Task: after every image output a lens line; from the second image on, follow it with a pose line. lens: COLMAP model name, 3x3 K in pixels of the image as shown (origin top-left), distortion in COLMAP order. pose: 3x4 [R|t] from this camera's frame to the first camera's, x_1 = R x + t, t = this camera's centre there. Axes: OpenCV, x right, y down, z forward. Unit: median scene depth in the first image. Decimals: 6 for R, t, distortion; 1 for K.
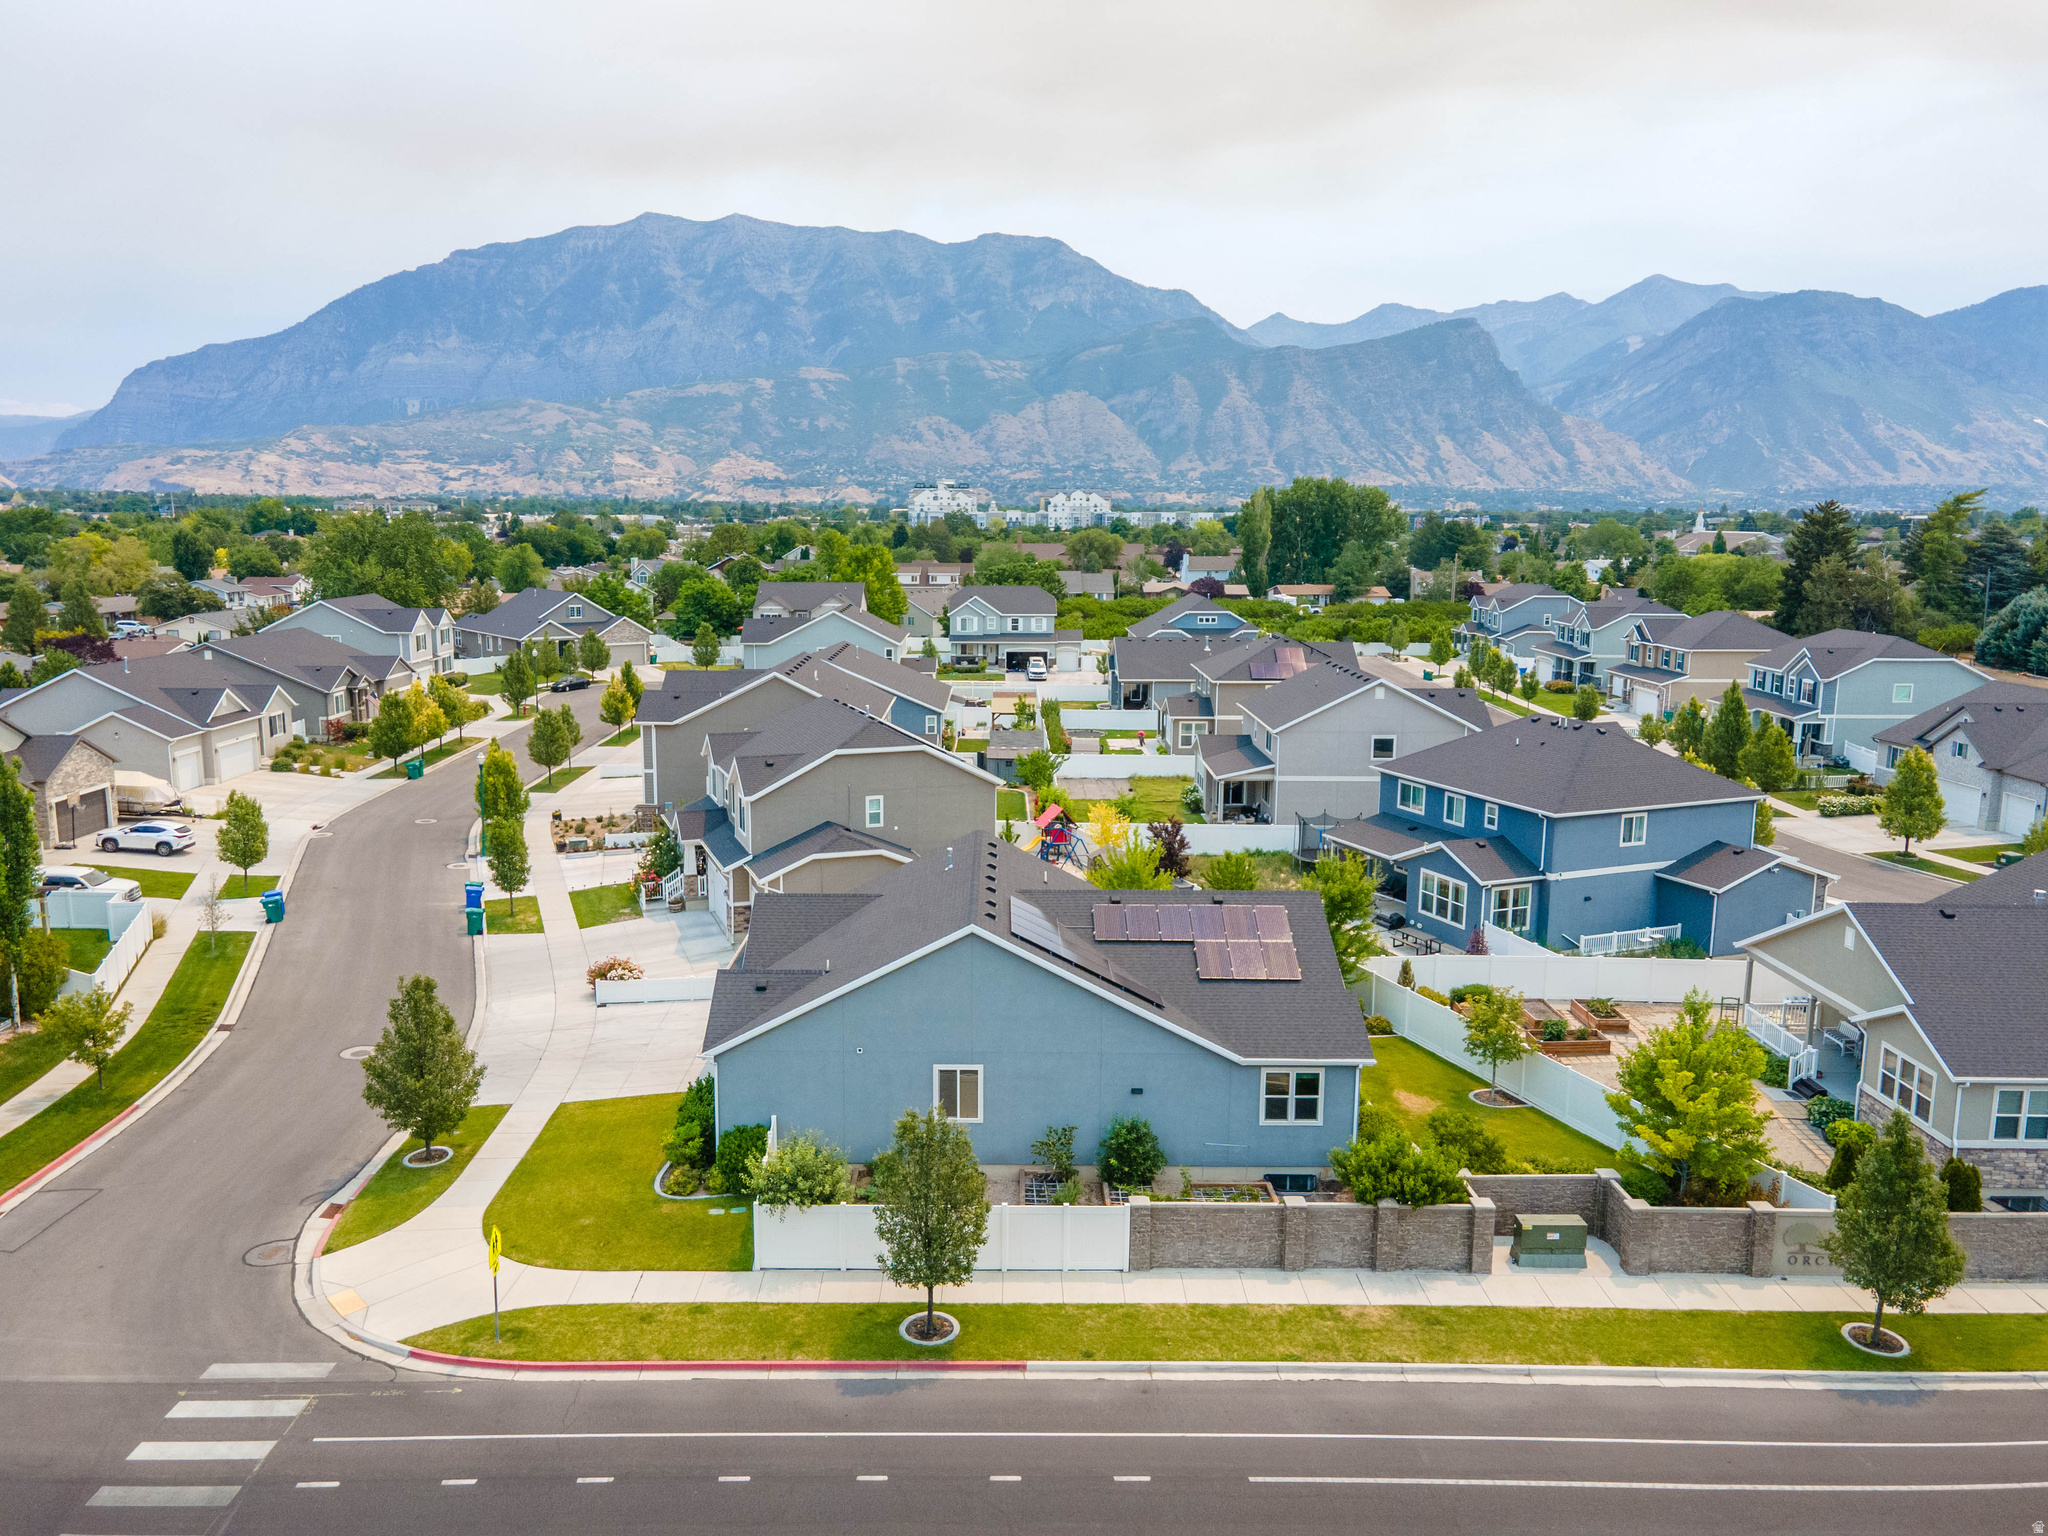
lens RADIAL K [[1494.0, 0, 1000.9], [0, 1494.0, 762.3], [0, 0, 1]] dist [0.036379, 0.005196]
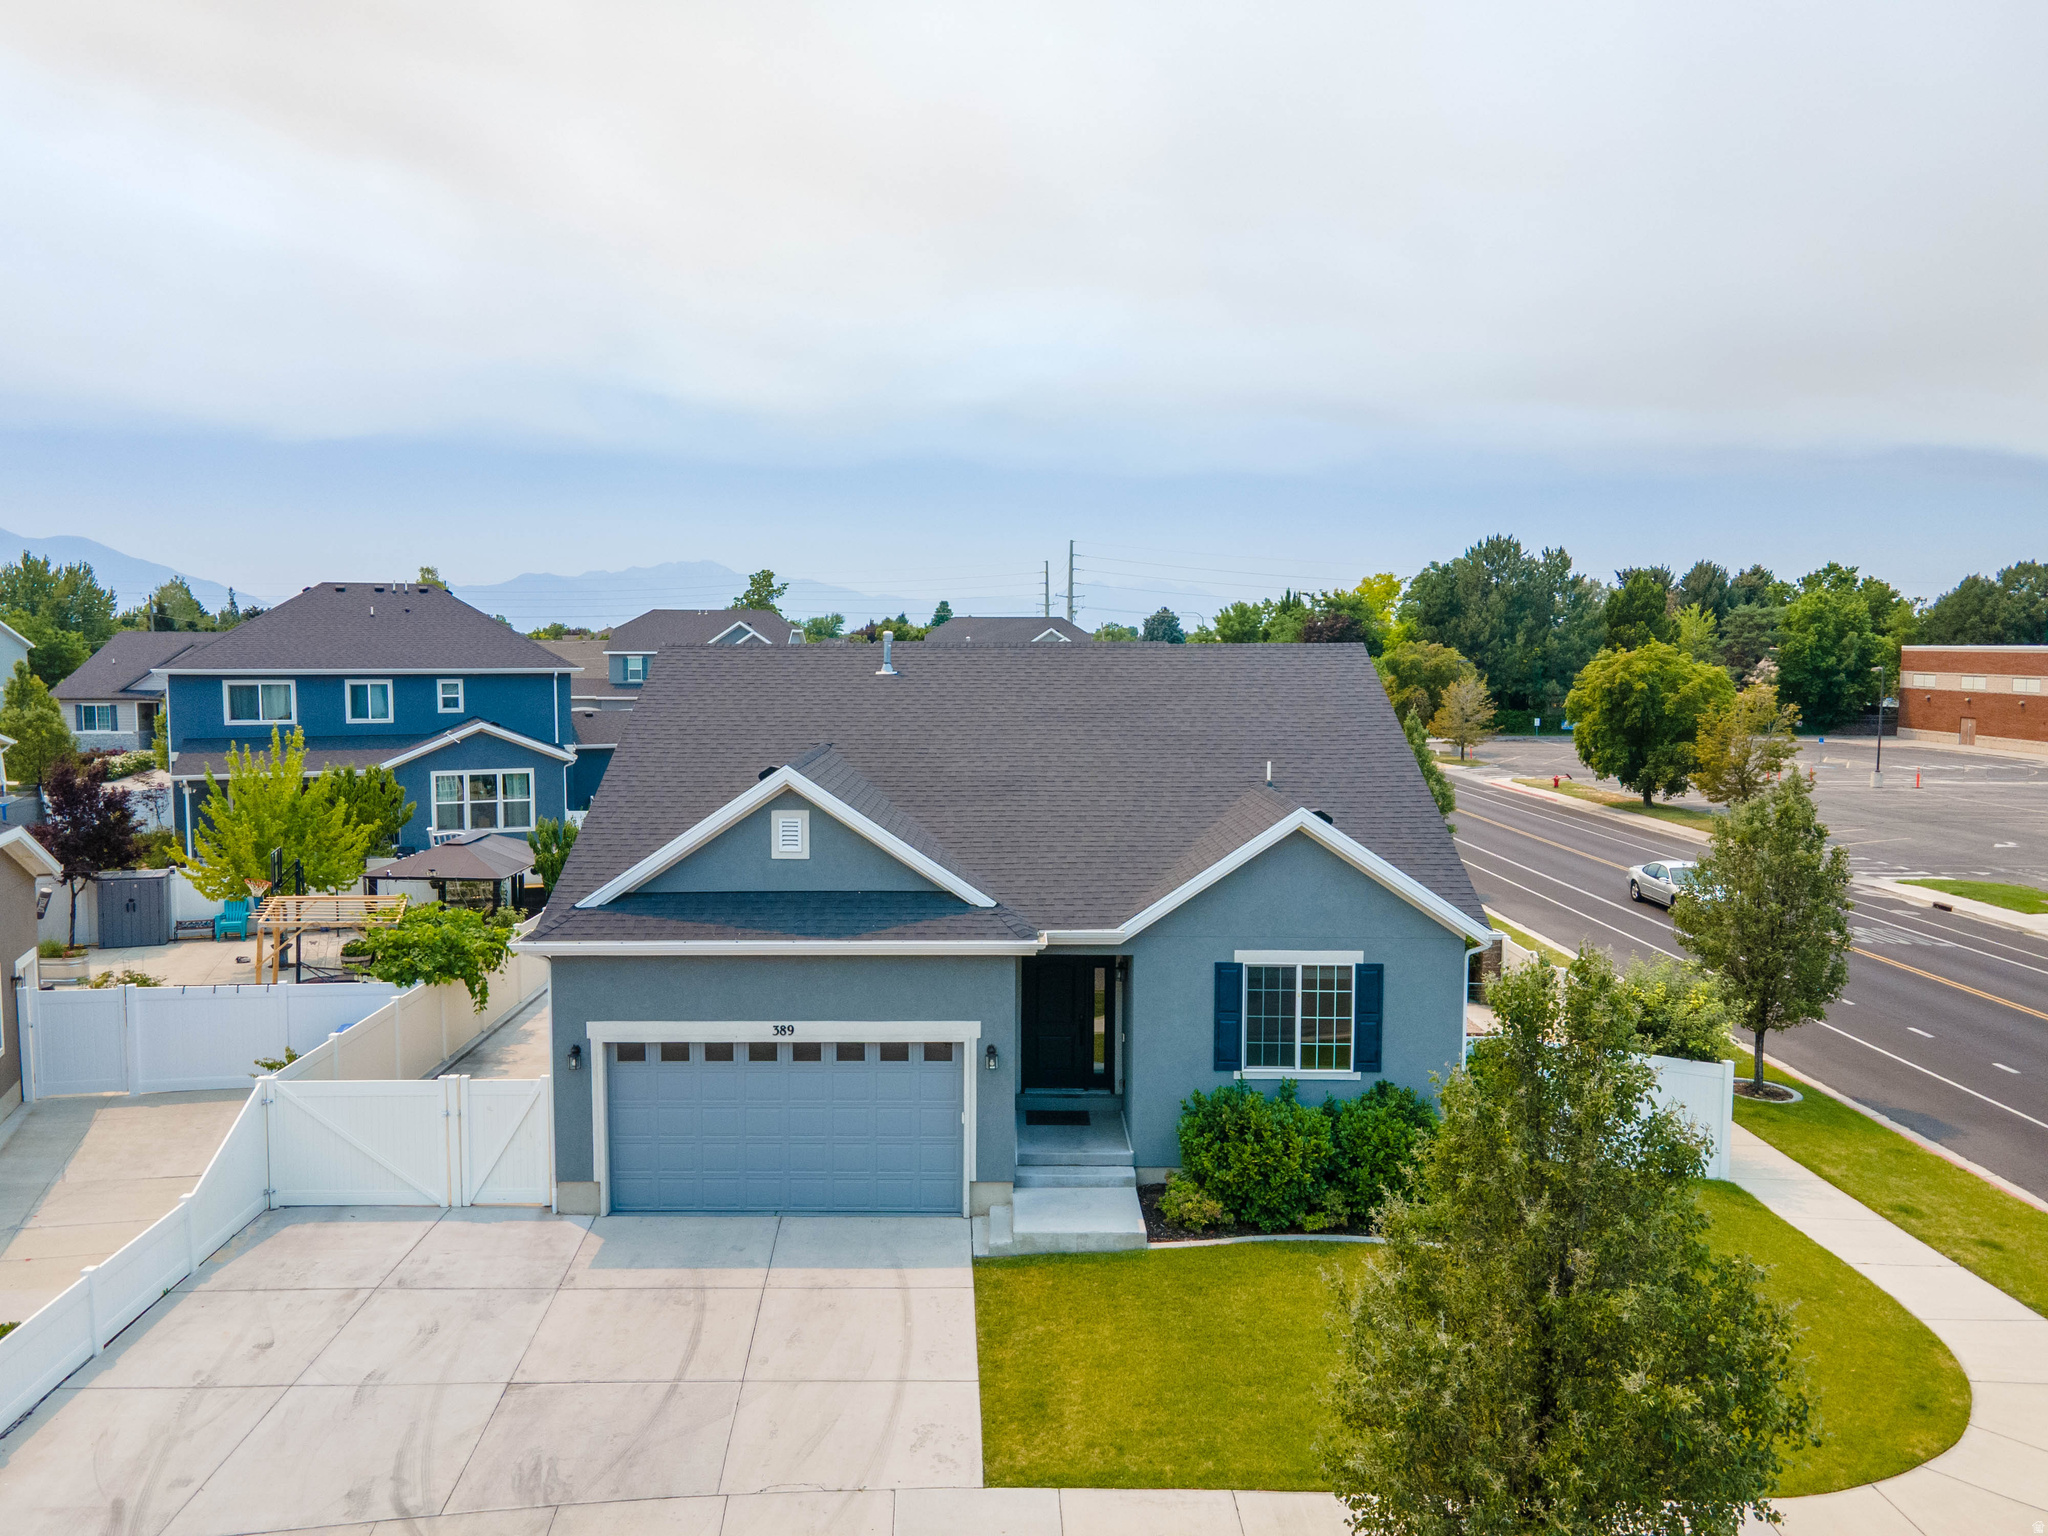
lens RADIAL K [[1494.3, 0, 1001.0], [0, 1494.3, 773.1], [0, 0, 1]] dist [0.015681, 0.044721]
pose [[0.002485, -0.097421, 0.995240, -0.662212], [0.163796, 0.981841, 0.095701, 0.073399], [-0.986491, 0.162778, 0.018397, 1.126454]]
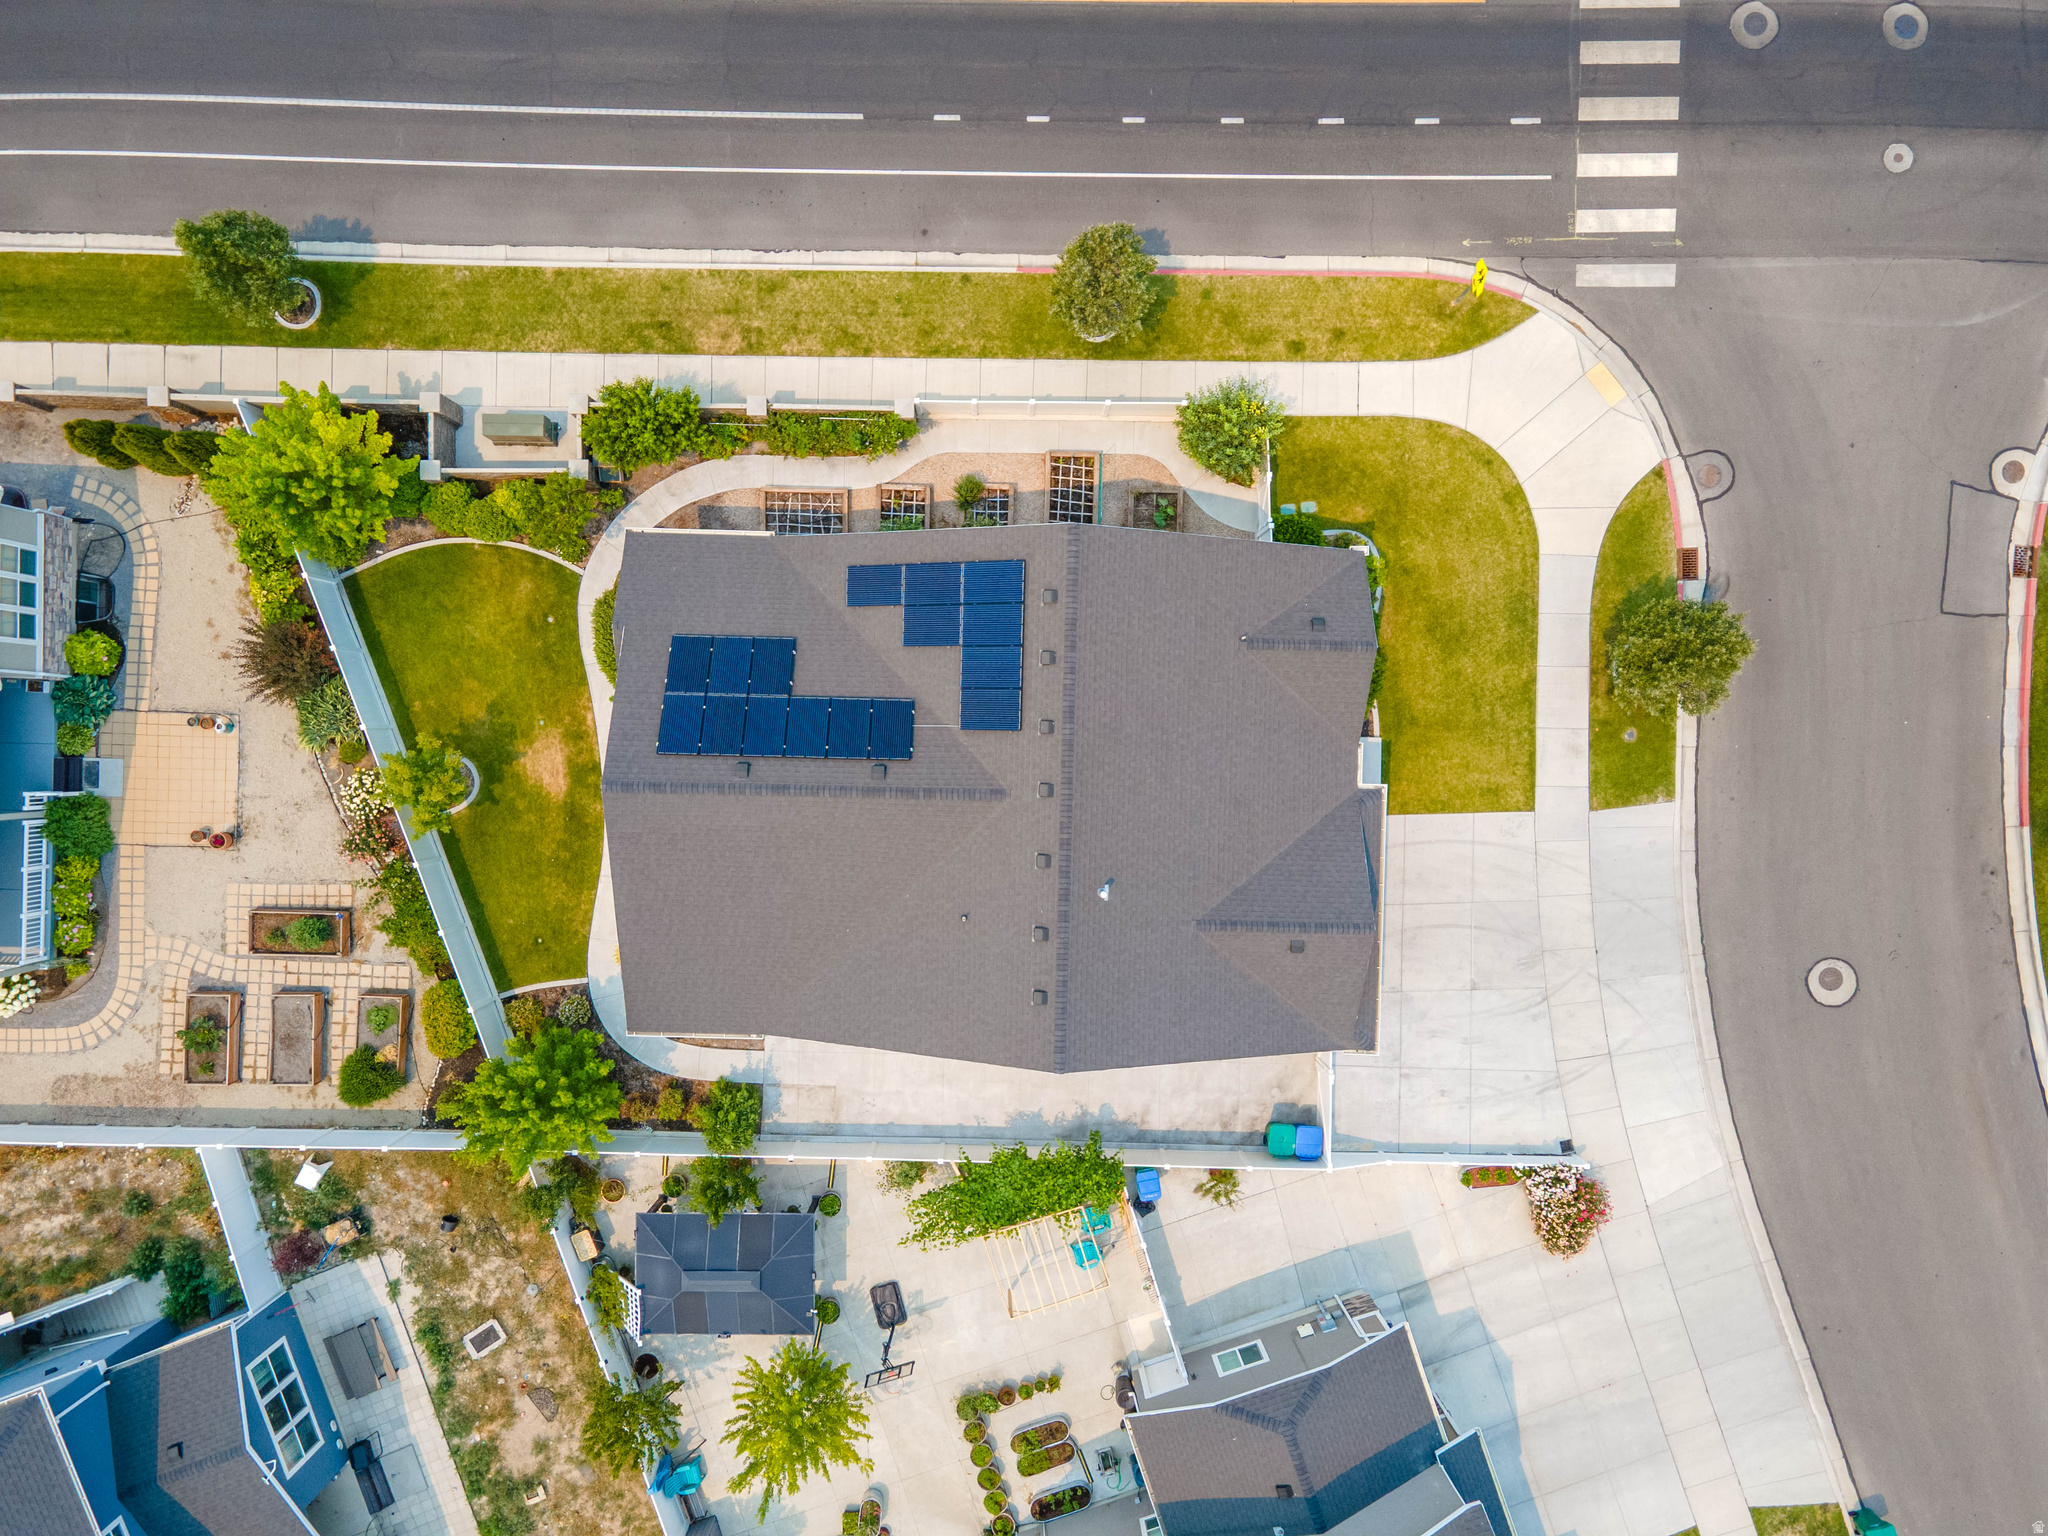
lens RADIAL K [[1494.3, 0, 1001.0], [0, 1494.3, 773.1], [0, 0, 1]] dist [0.015681, 0.044721]
pose [[-0.999638, -0.023440, -0.013236, 0.029799], [-0.008837, -0.178709, 0.983862, -0.716692], [-0.025427, 0.983623, 0.178437, 0.967402]]
